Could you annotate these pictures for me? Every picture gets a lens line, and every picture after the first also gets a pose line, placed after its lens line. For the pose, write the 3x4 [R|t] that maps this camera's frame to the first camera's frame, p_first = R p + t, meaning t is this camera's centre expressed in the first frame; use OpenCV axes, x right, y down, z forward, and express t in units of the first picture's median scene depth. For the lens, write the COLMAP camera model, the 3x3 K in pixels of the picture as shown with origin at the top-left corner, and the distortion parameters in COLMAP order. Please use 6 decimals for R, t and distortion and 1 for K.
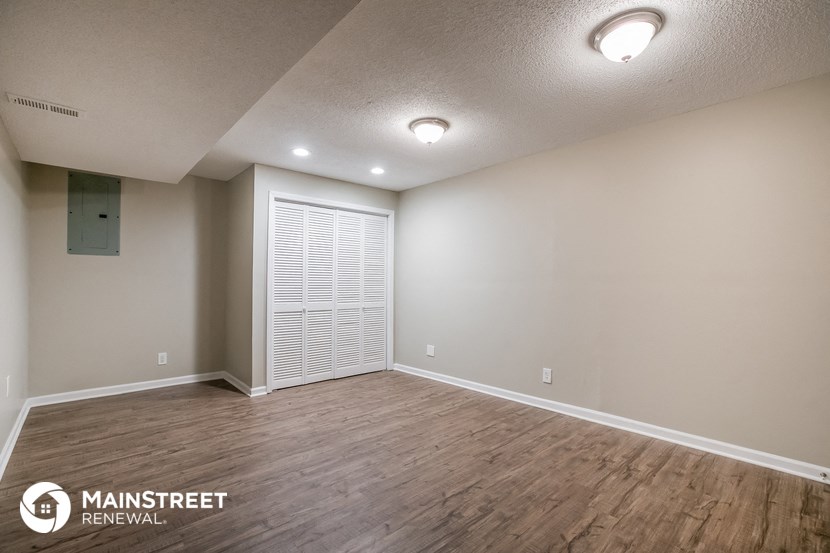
lens RADIAL K [[378.1, 0, 414.3], [0, 378.1, 278.5], [0, 0, 1]] dist [0.001580, 0.000490]
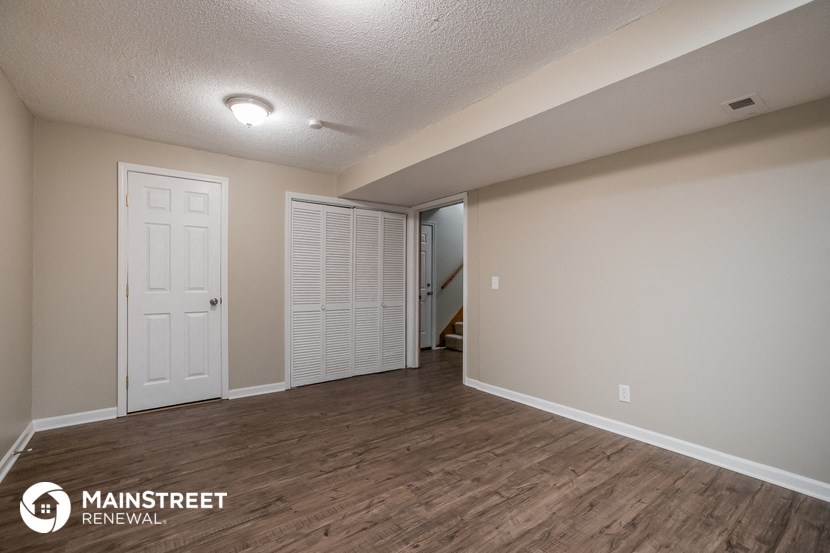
lens RADIAL K [[378.1, 0, 416.6], [0, 378.1, 278.5], [0, 0, 1]] dist [0.001580, 0.000490]
pose [[-0.996612, -0.003009, 0.082191, -0.182443], [-0.004360, 0.999858, -0.016266, 0.020345], [-0.082131, -0.016570, -0.996484, 2.035131]]
